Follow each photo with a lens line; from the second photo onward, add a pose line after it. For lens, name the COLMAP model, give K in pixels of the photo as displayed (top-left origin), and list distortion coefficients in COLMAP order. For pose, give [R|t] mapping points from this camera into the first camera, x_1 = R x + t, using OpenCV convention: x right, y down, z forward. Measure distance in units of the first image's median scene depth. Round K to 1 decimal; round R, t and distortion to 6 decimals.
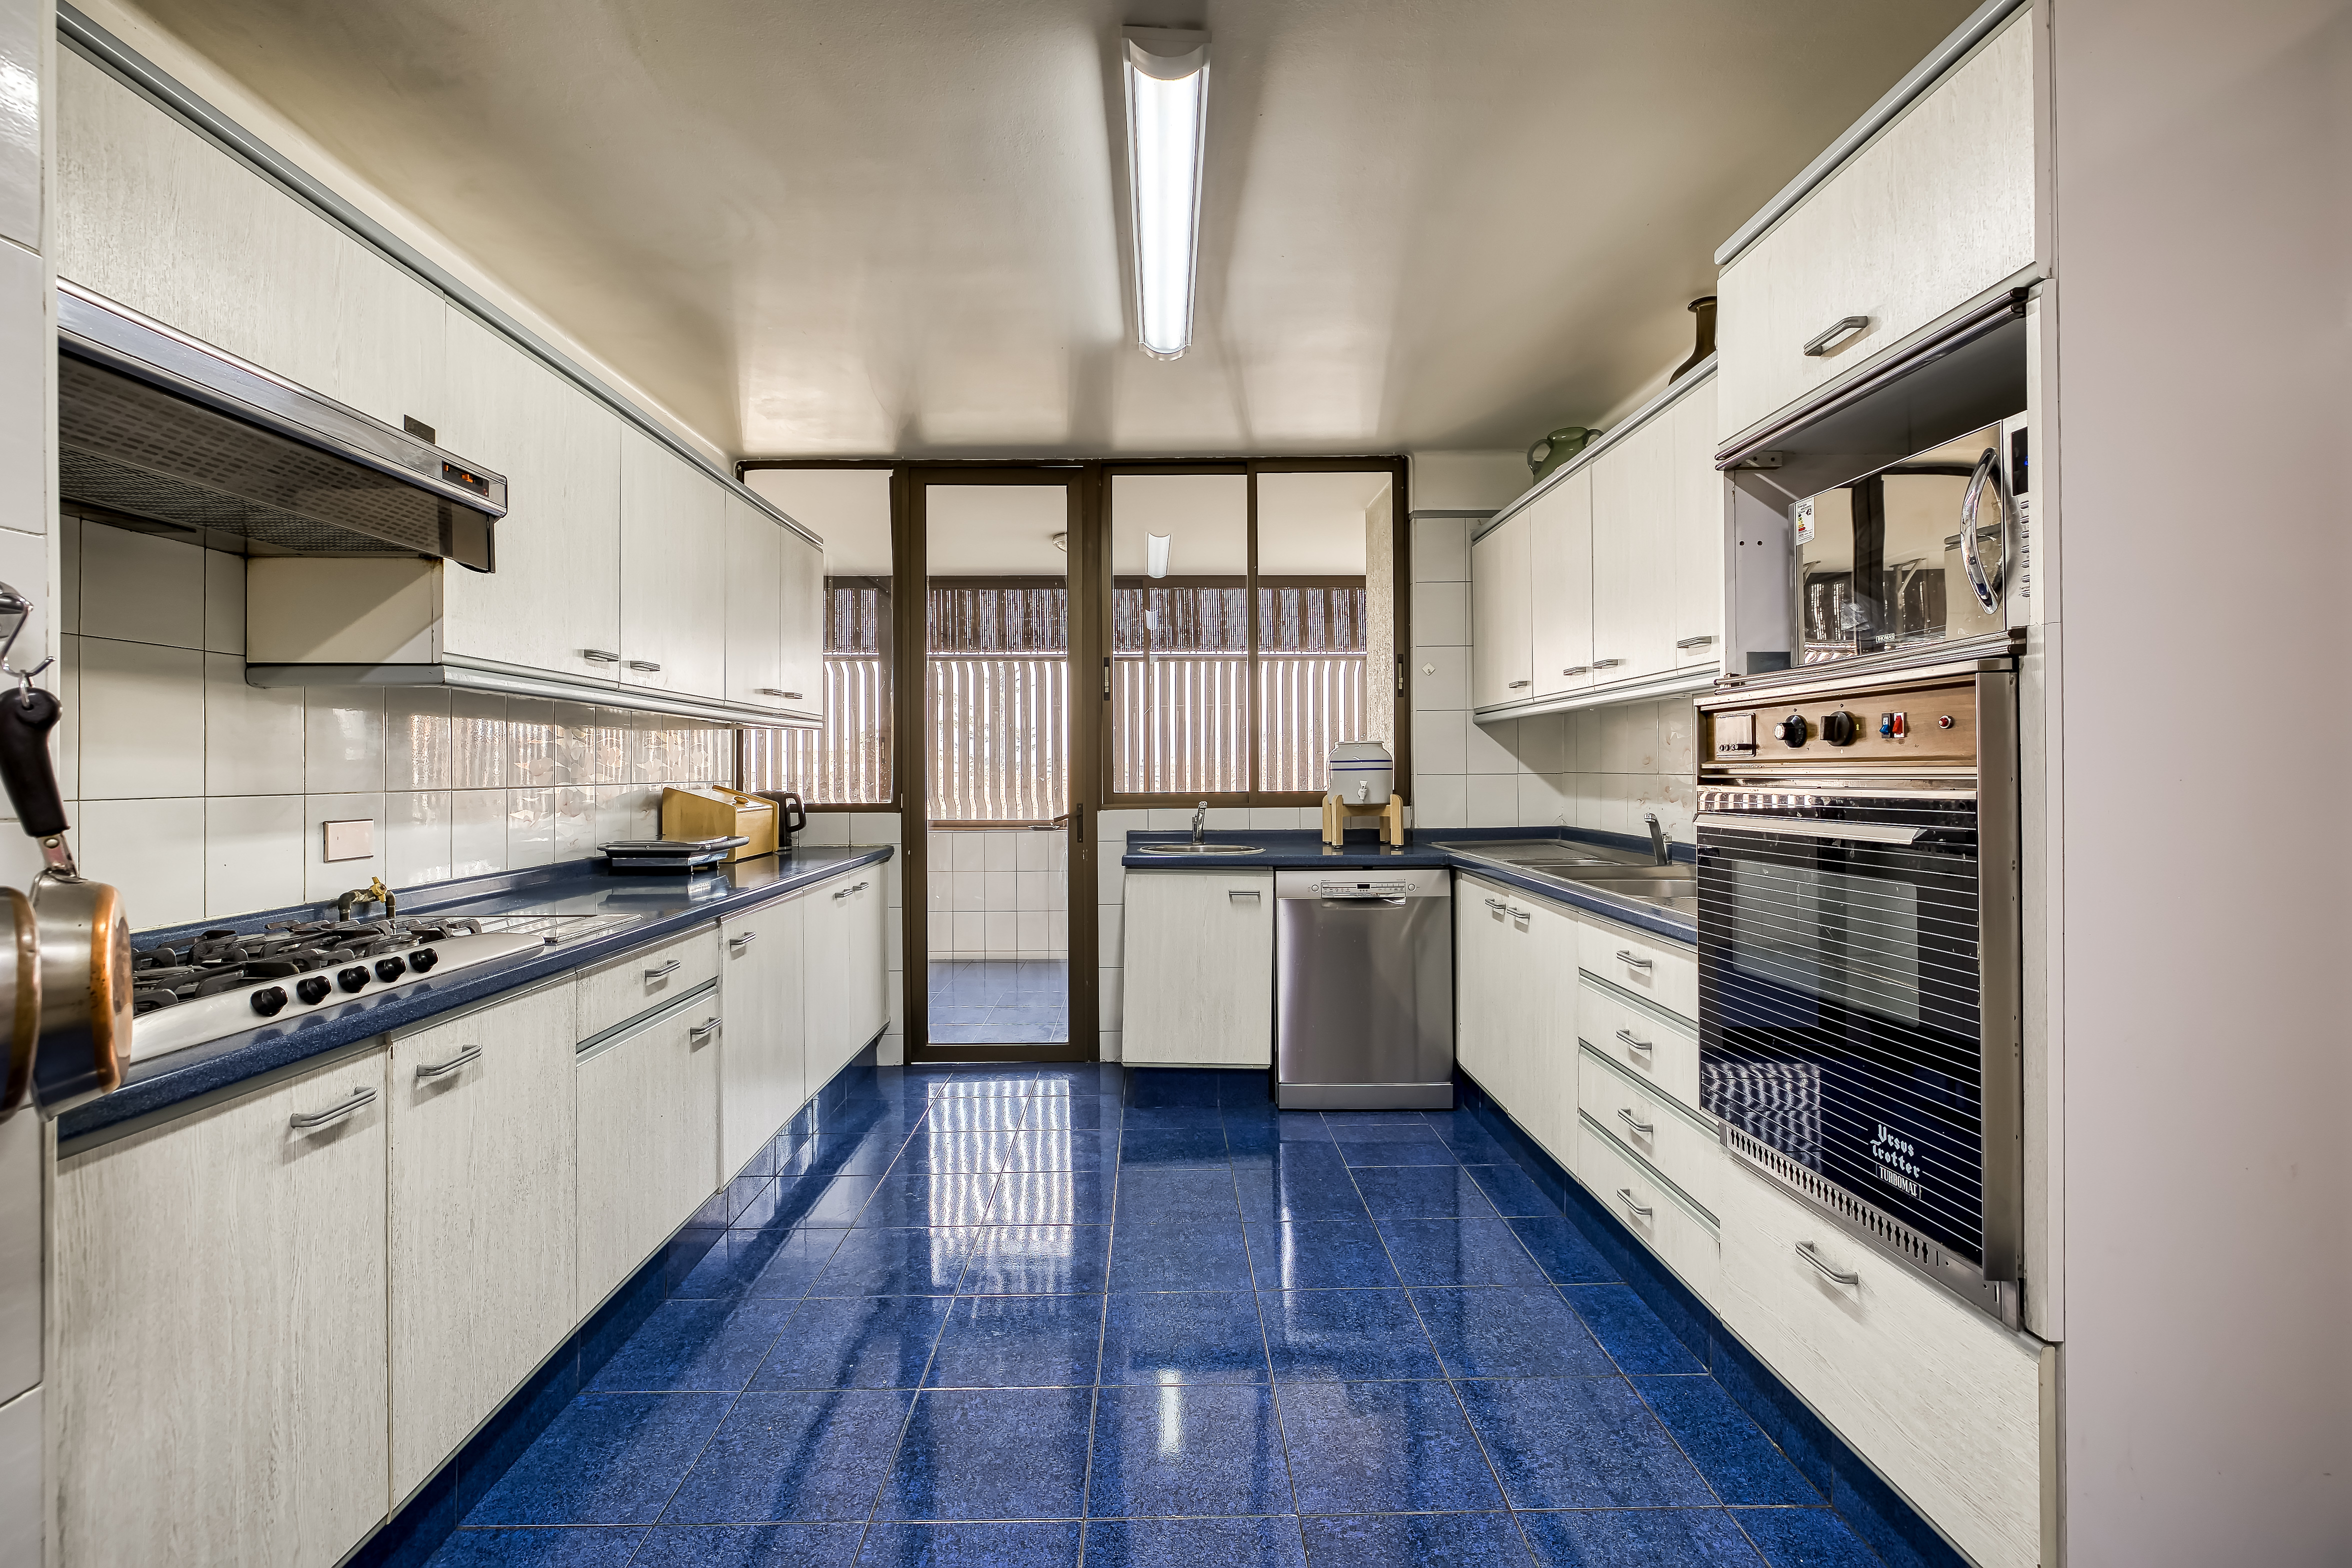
lens RADIAL K [[997.6, 0, 1166.9], [0, 997.6, 766.5], [0, 0, 1]] dist [-0.003657, -0.000226]
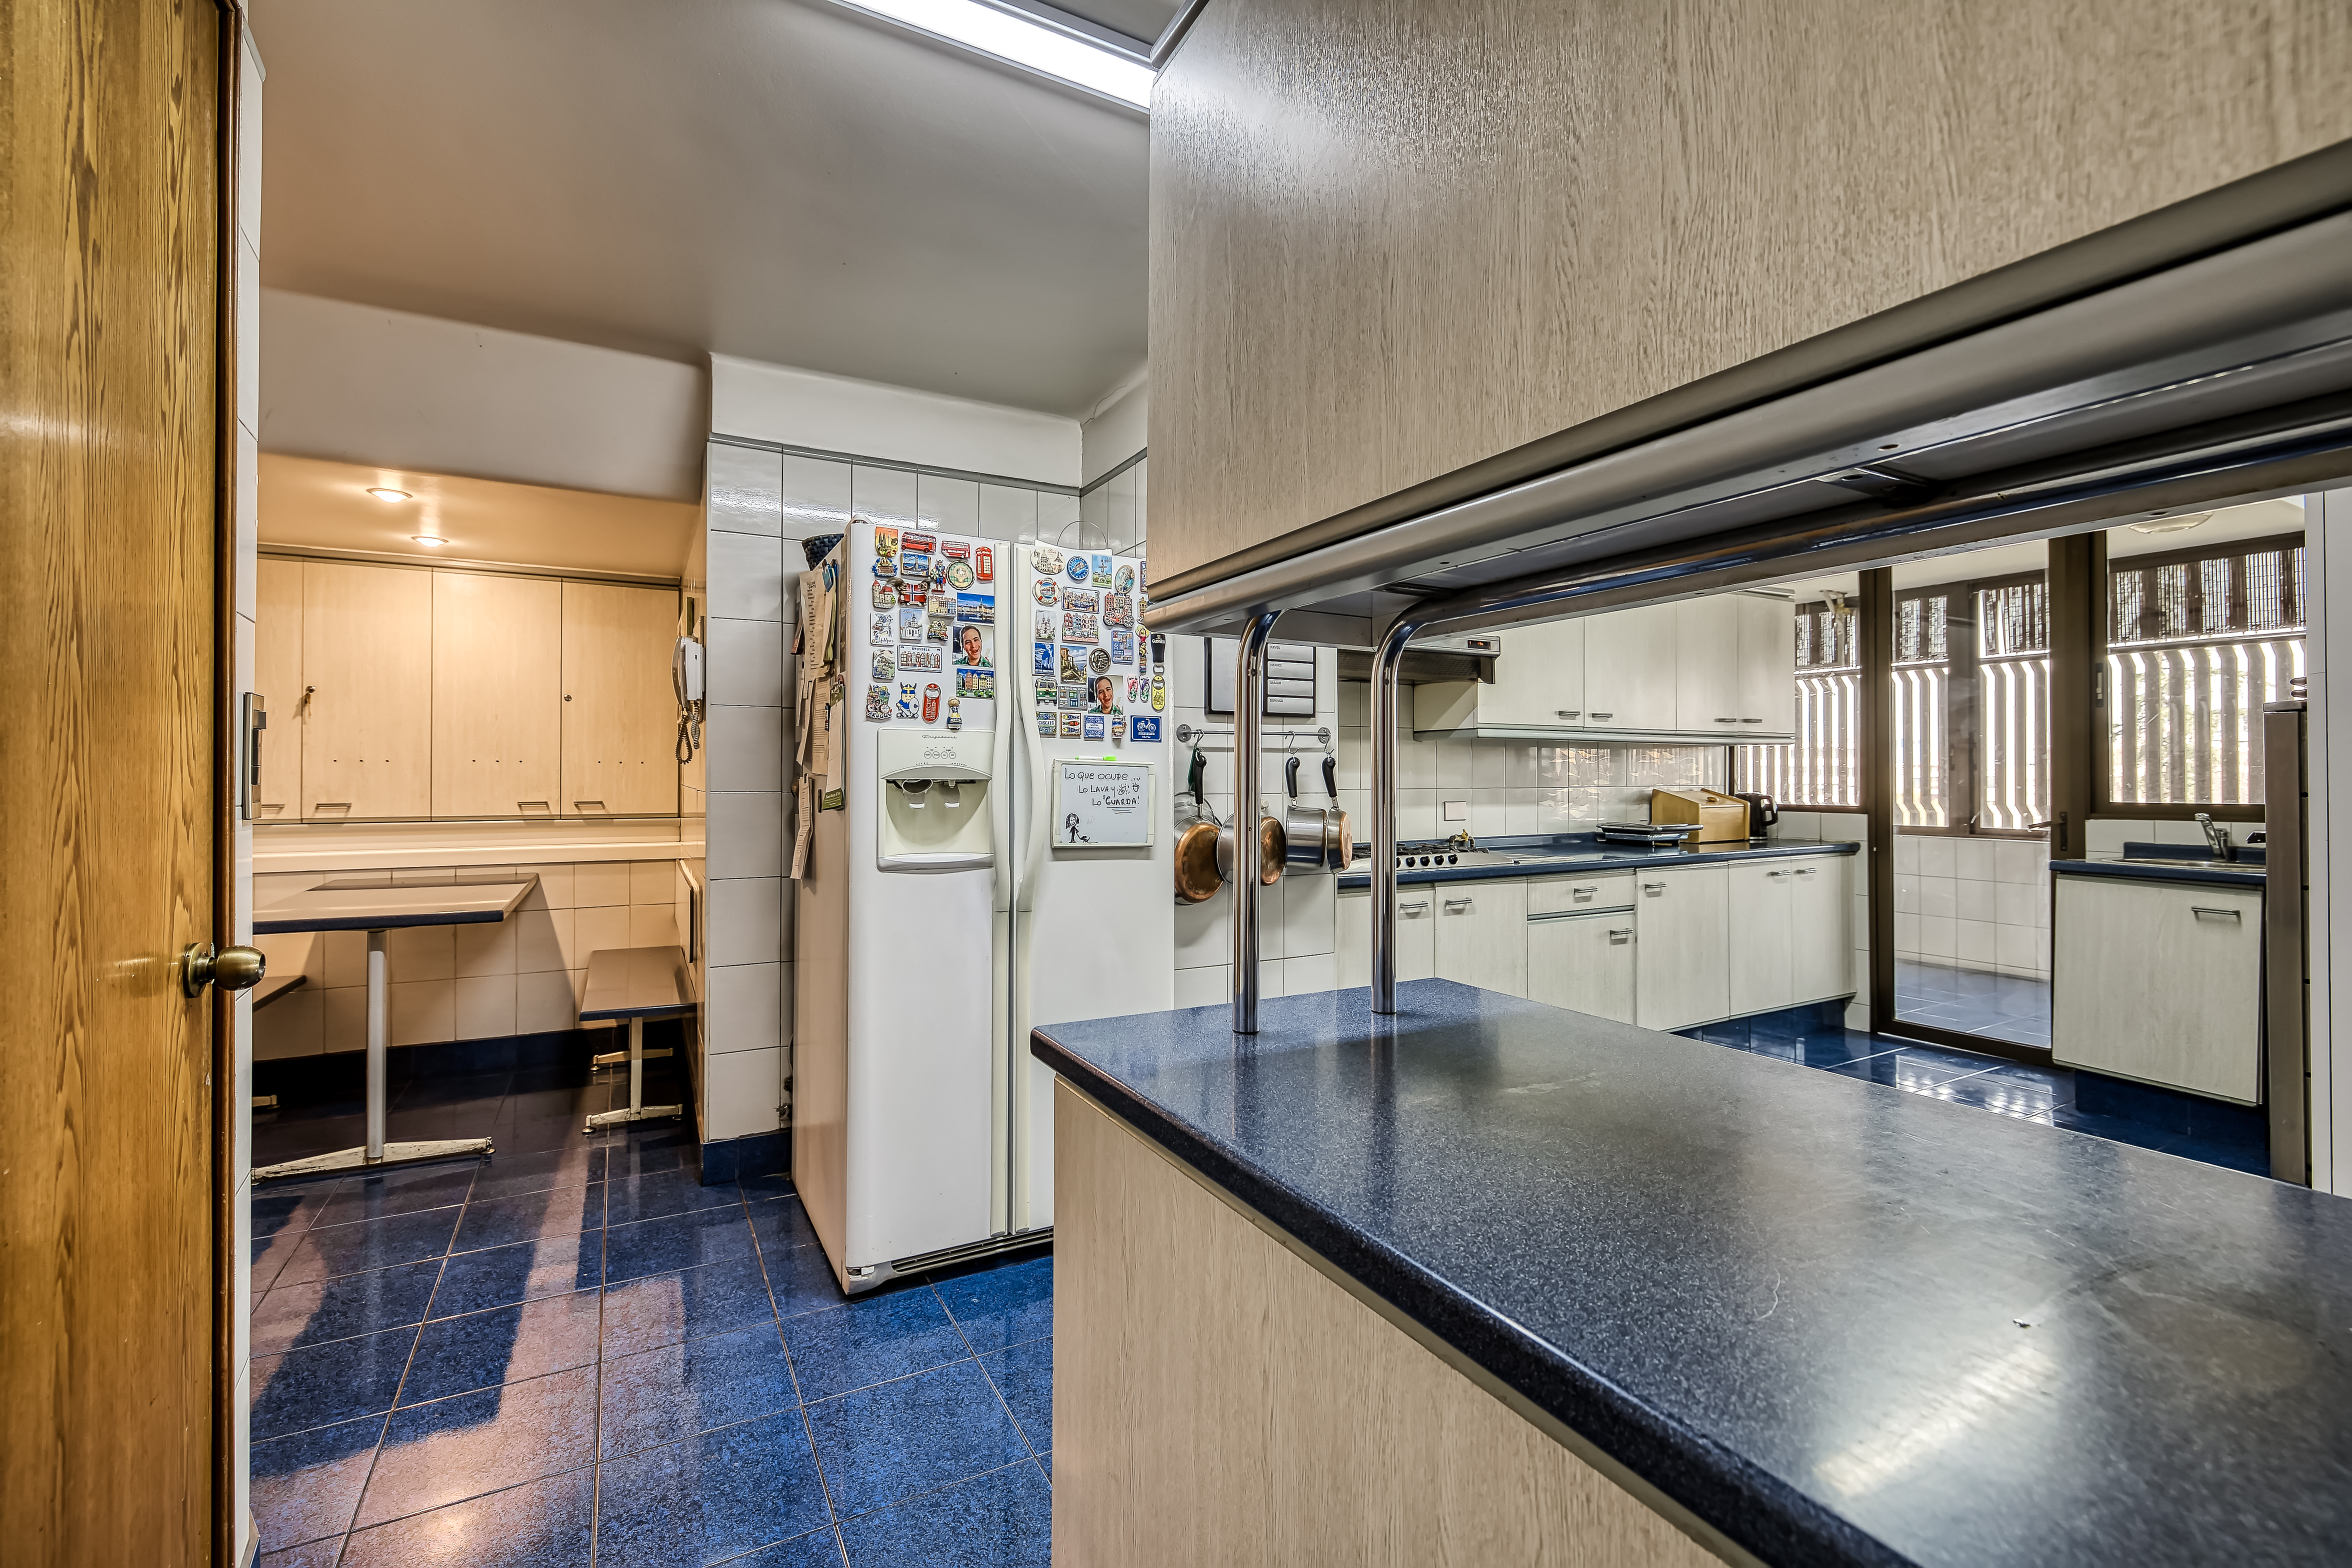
lens RADIAL K [[997.6, 0, 1166.9], [0, 997.6, 766.5], [0, 0, 1]] dist [-0.003657, -0.000226]
pose [[0.461477, -0.005656, -0.887134, 0.442575], [0.002352, 0.999984, -0.005152, -0.006239], [0.887149, 0.000291, 0.461483, -0.295914]]
